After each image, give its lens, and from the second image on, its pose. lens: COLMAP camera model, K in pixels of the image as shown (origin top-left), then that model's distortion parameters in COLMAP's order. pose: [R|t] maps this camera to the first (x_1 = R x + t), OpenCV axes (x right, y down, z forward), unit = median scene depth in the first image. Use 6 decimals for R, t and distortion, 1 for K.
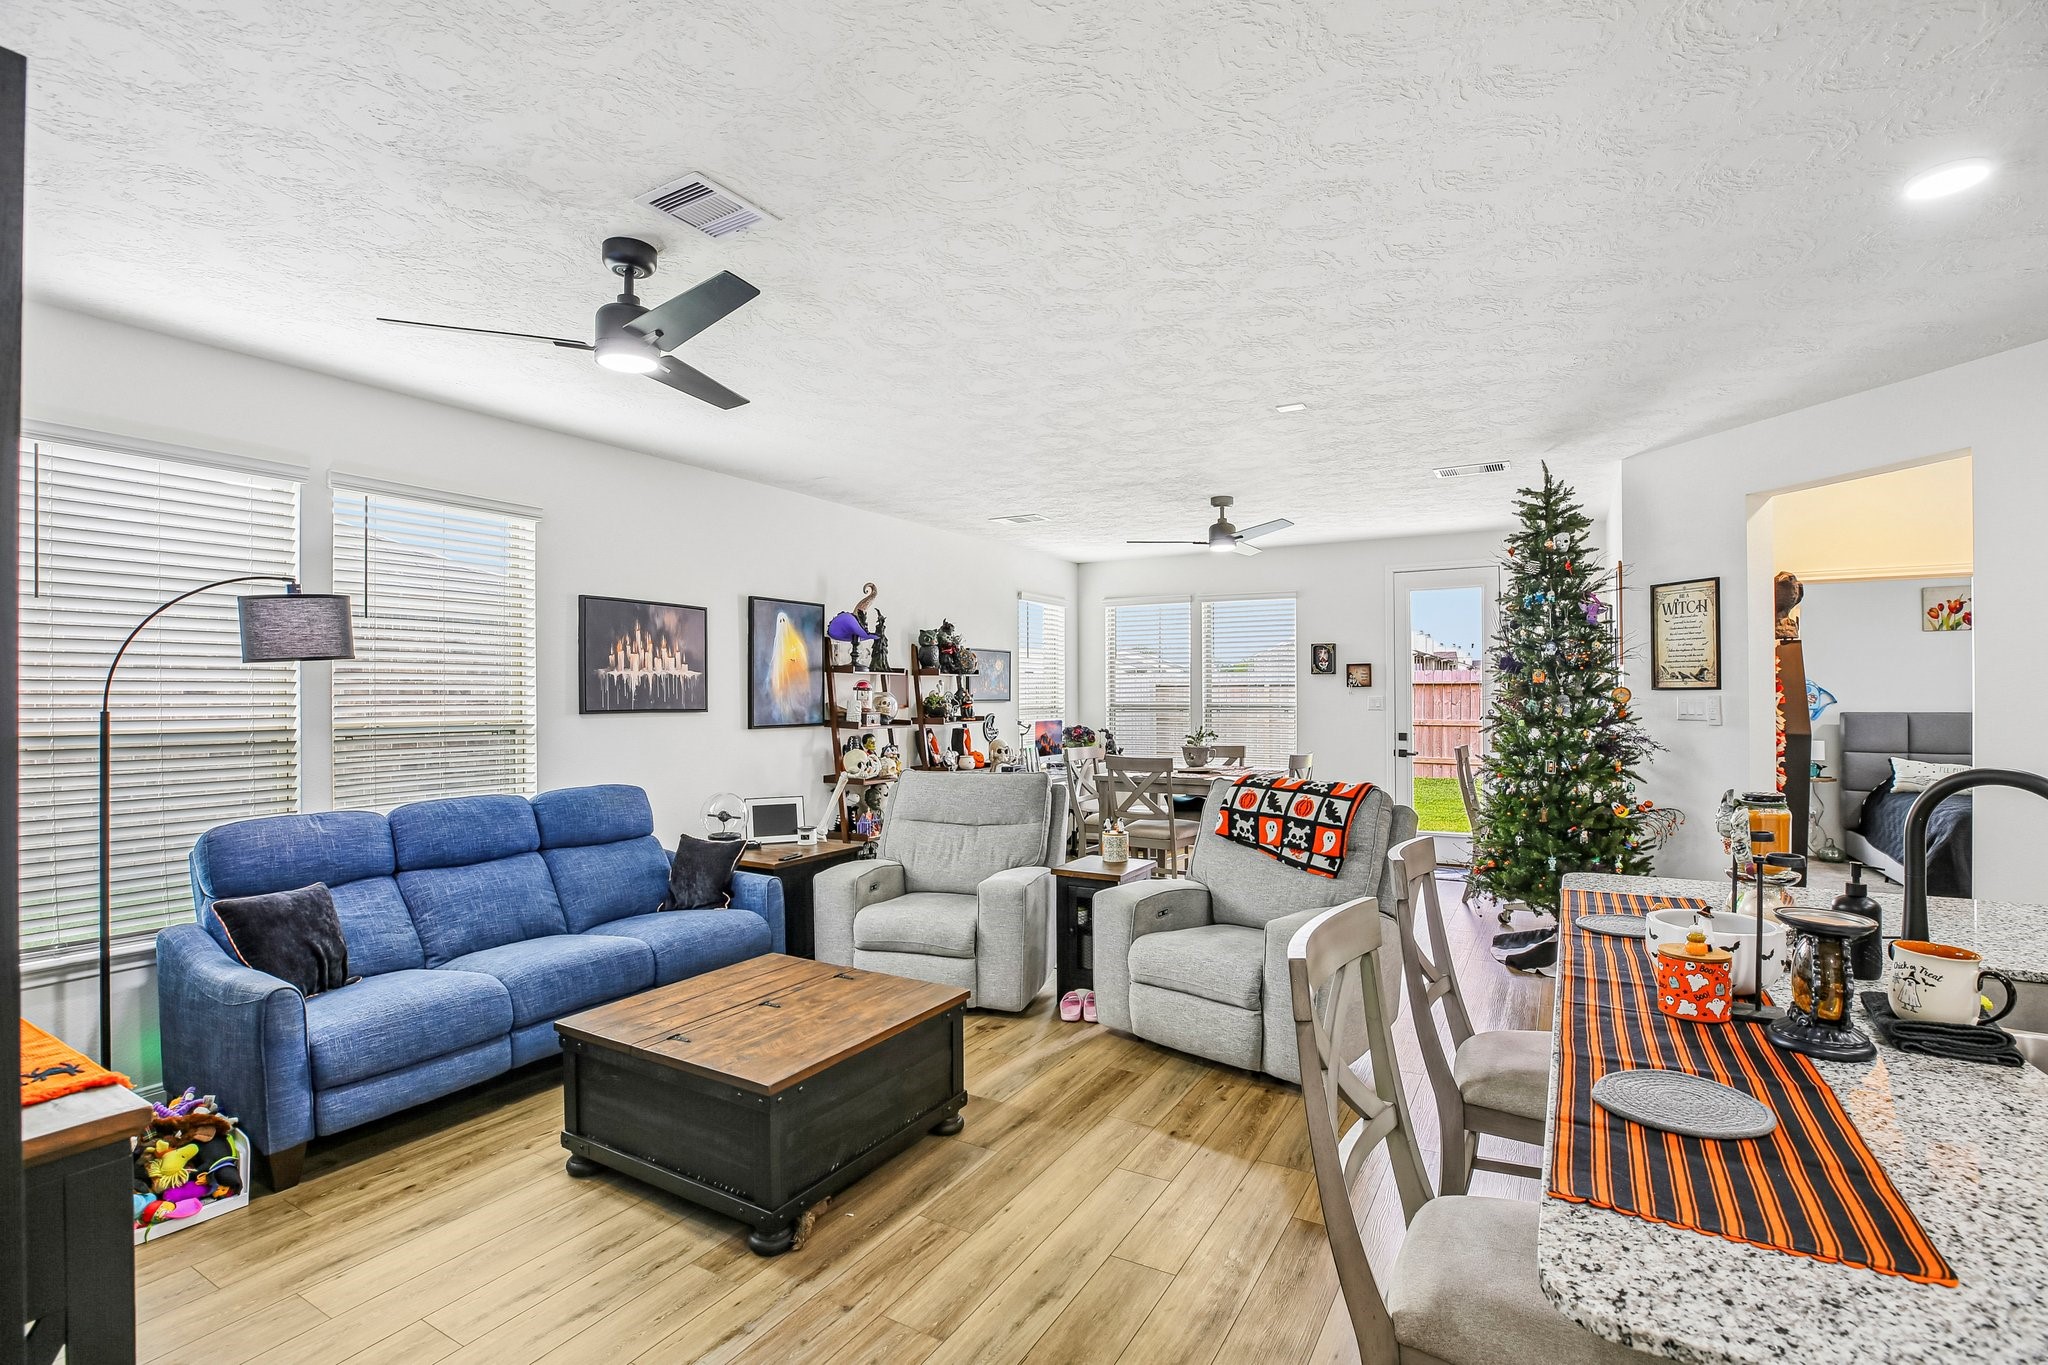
lens RADIAL K [[939.9, 0, 1036.6], [0, 939.9, 685.5], [0, 0, 1]] dist [-0.039557, 0.008123]
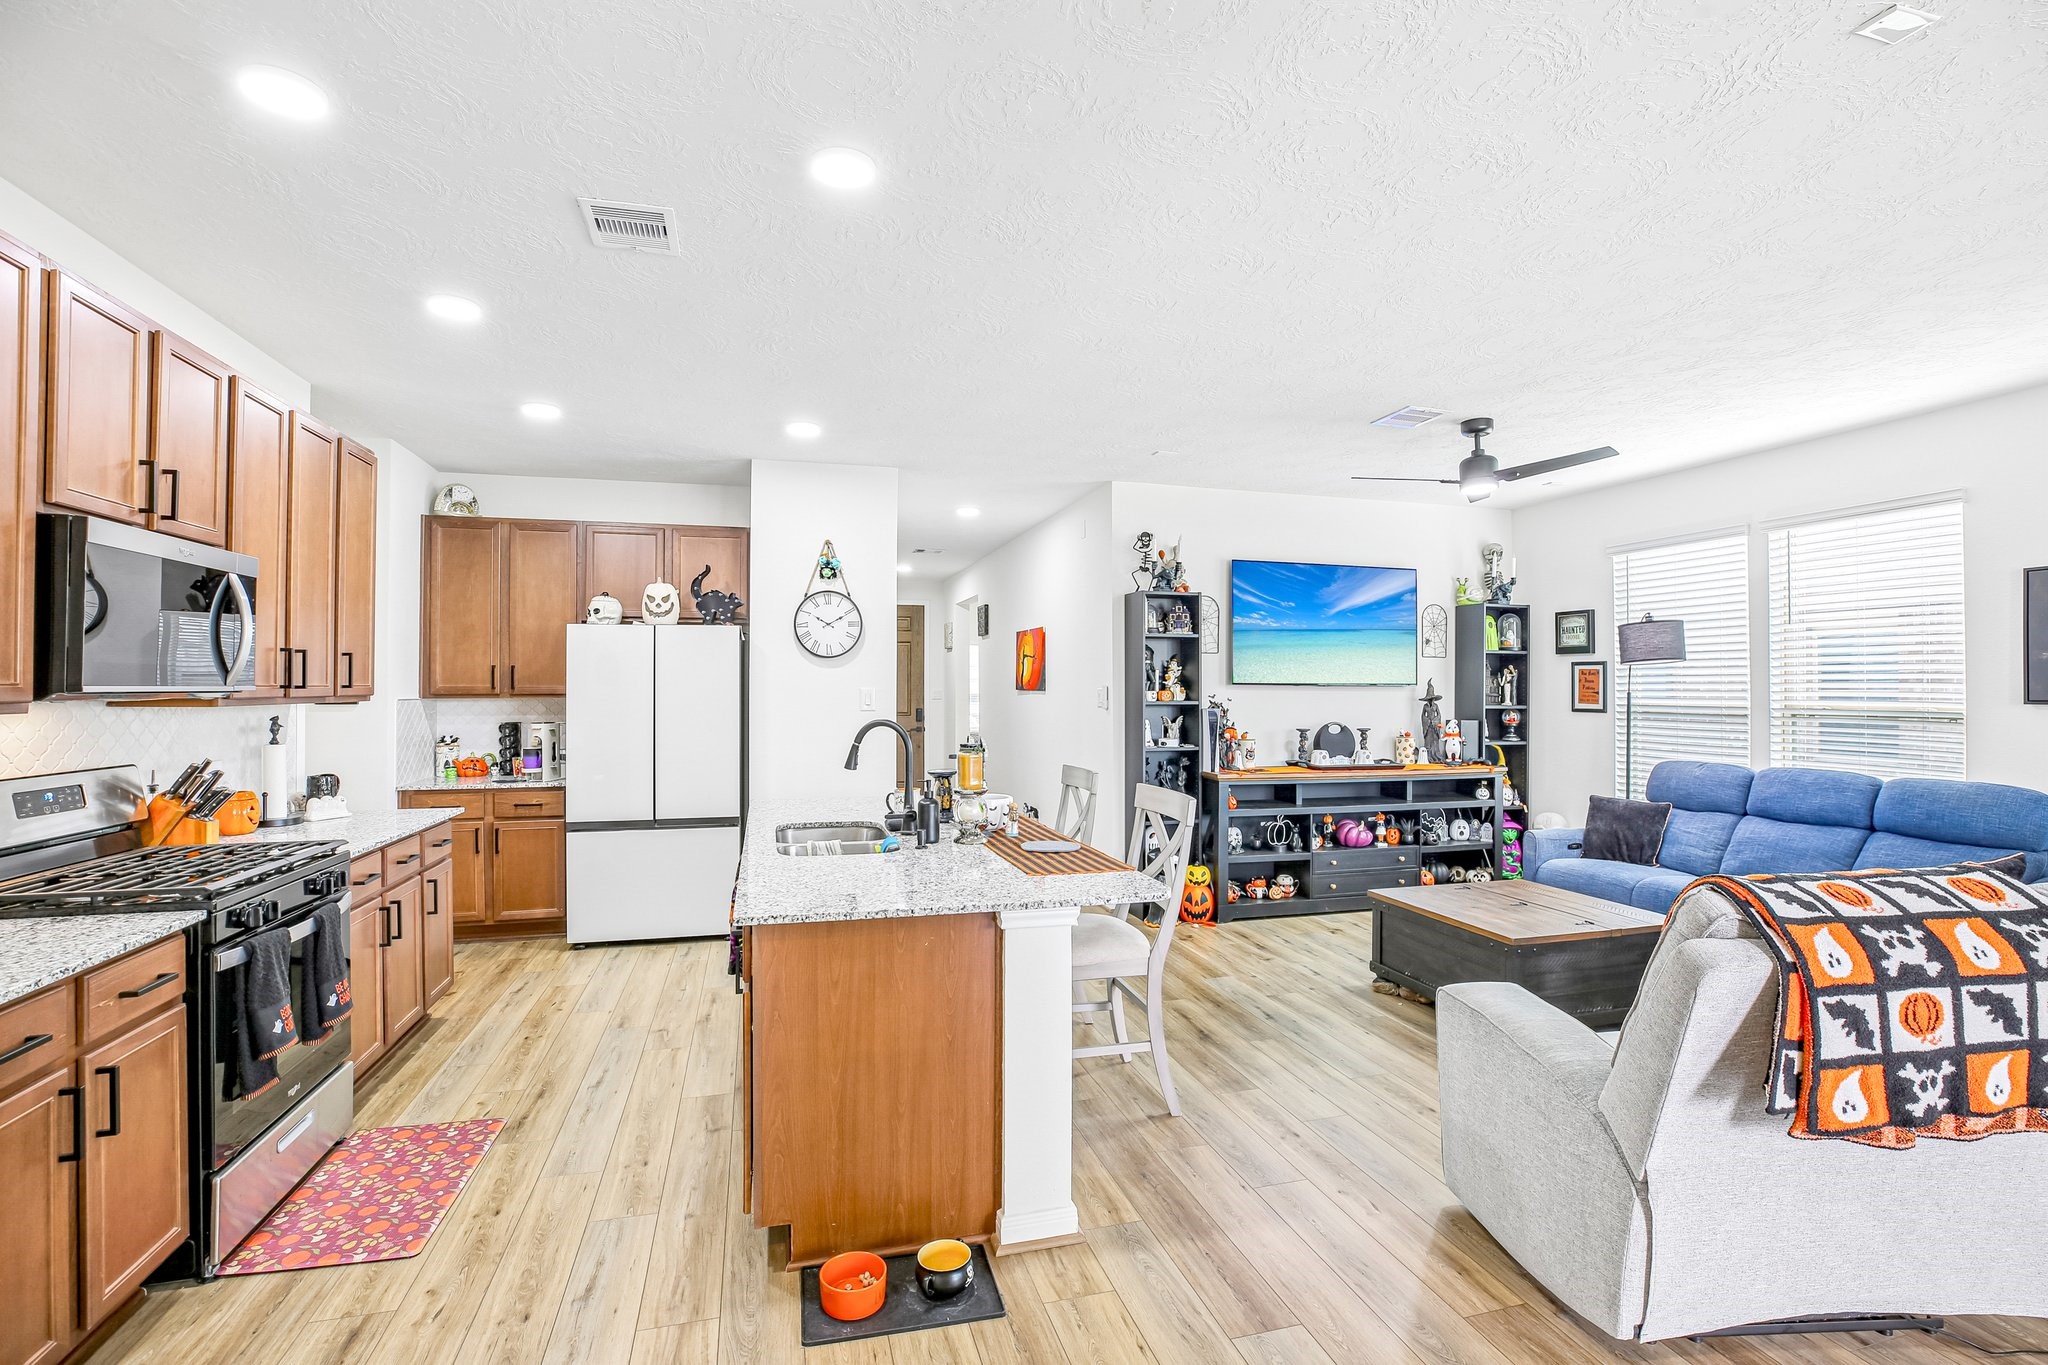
lens RADIAL K [[939.9, 0, 1015.6], [0, 939.9, 675.7], [0, 0, 1]] dist [-0.039557, 0.008123]
pose [[-0.706465, -0.004147, -0.707736, 0.756136], [0.010493, 0.999812, -0.016332, 0.007670], [0.707670, -0.018965, -0.706288, 0.888239]]
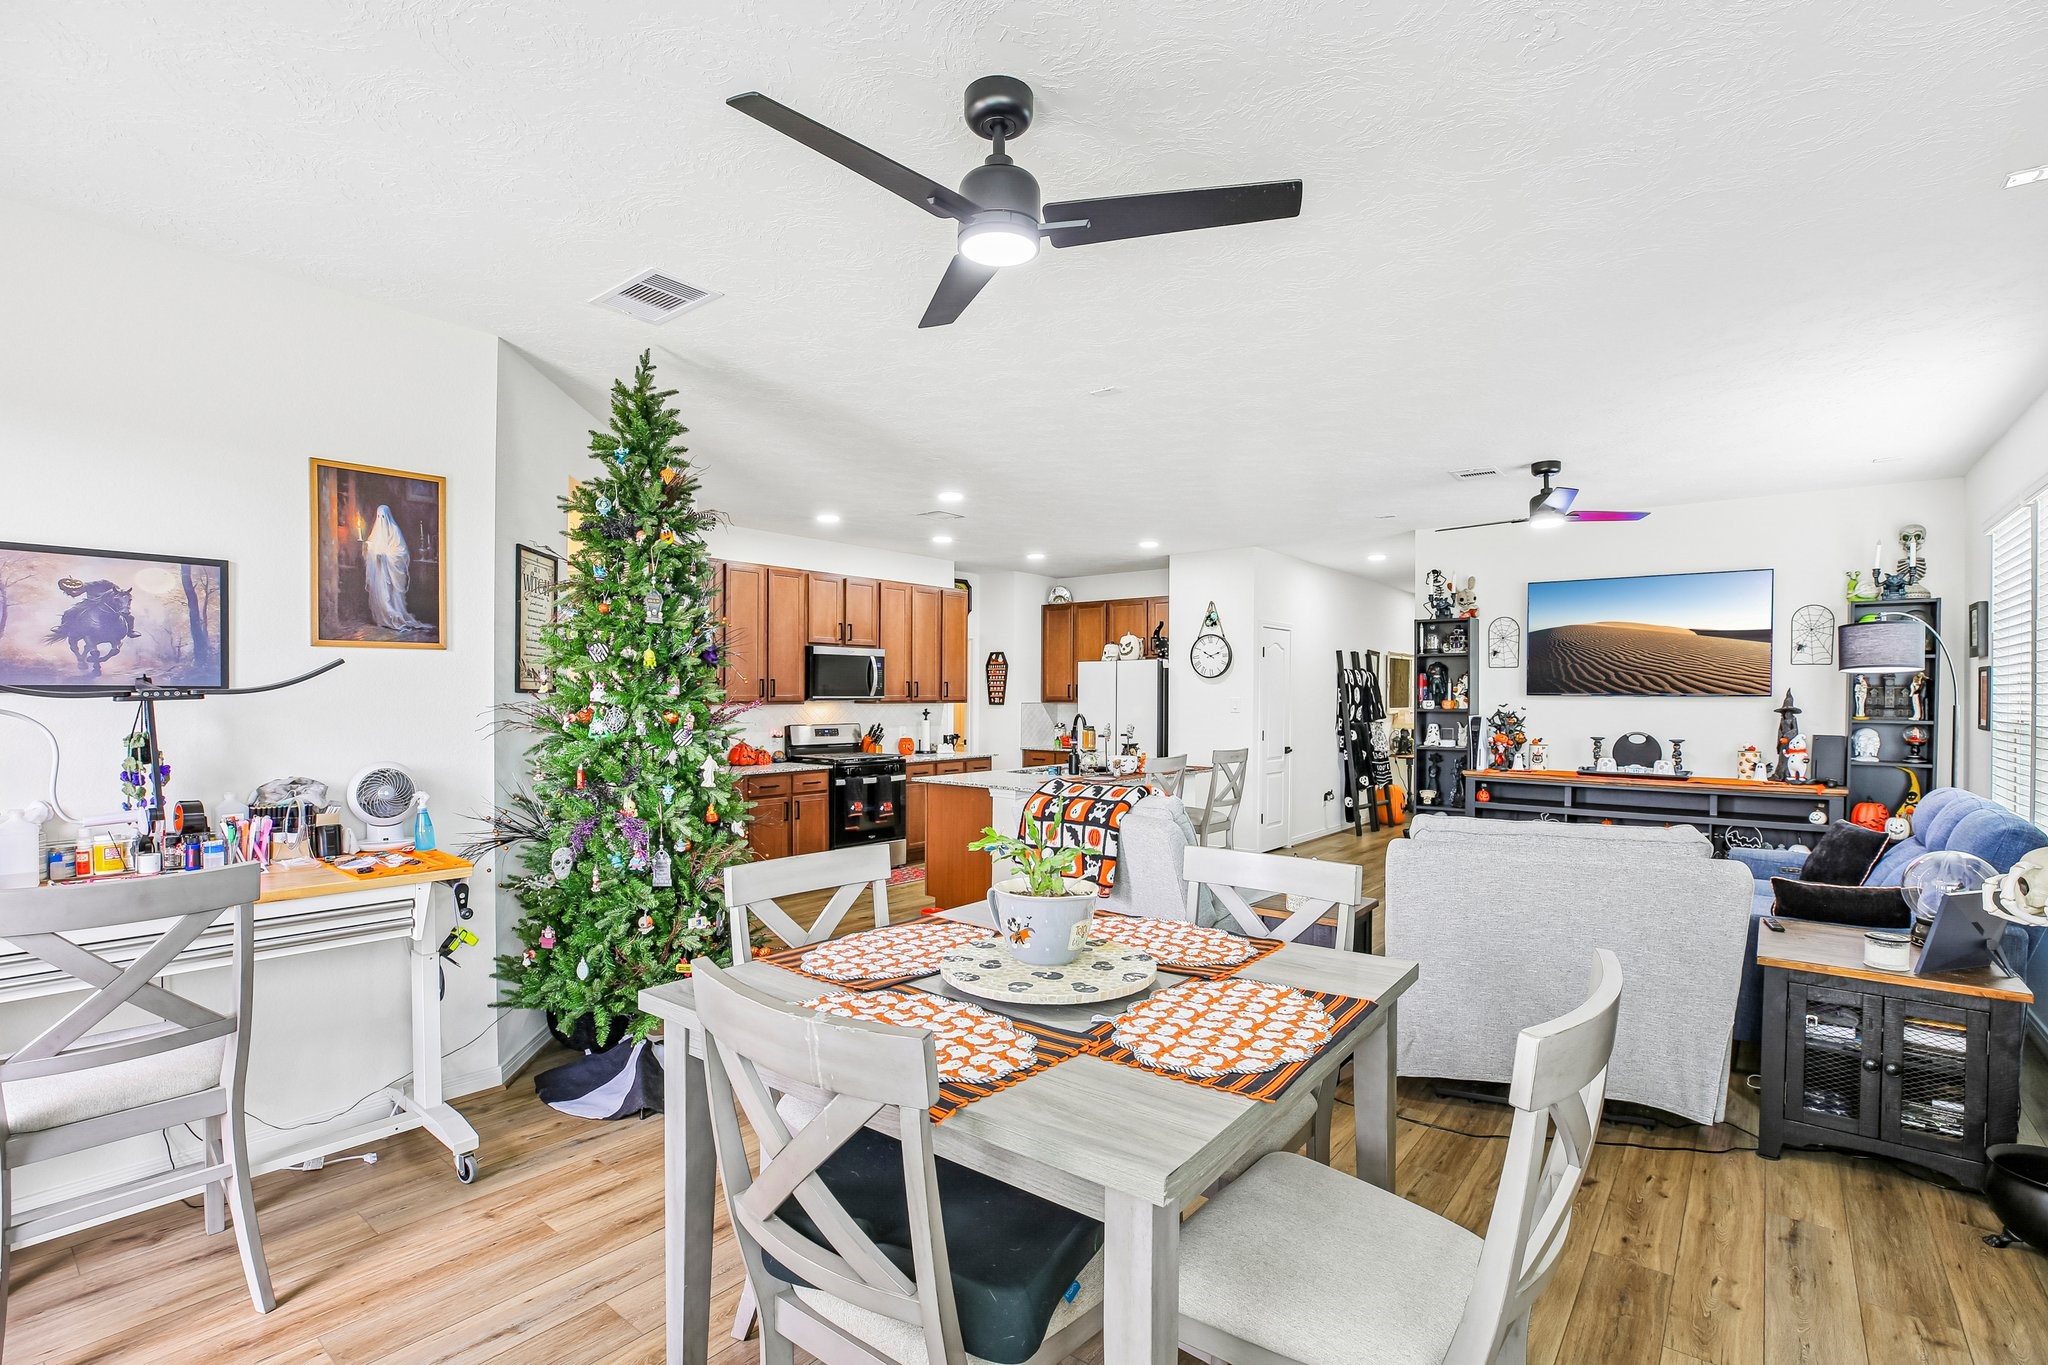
lens RADIAL K [[939.9, 0, 1010.6], [0, 939.9, 707.0], [0, 0, 1]] dist [-0.039557, 0.008123]
pose [[-0.985454, 0.001474, 0.169934, 0.179486], [0.001701, 0.999998, 0.001193, 0.016987], [-0.169932, 0.001465, -0.985455, 1.717696]]
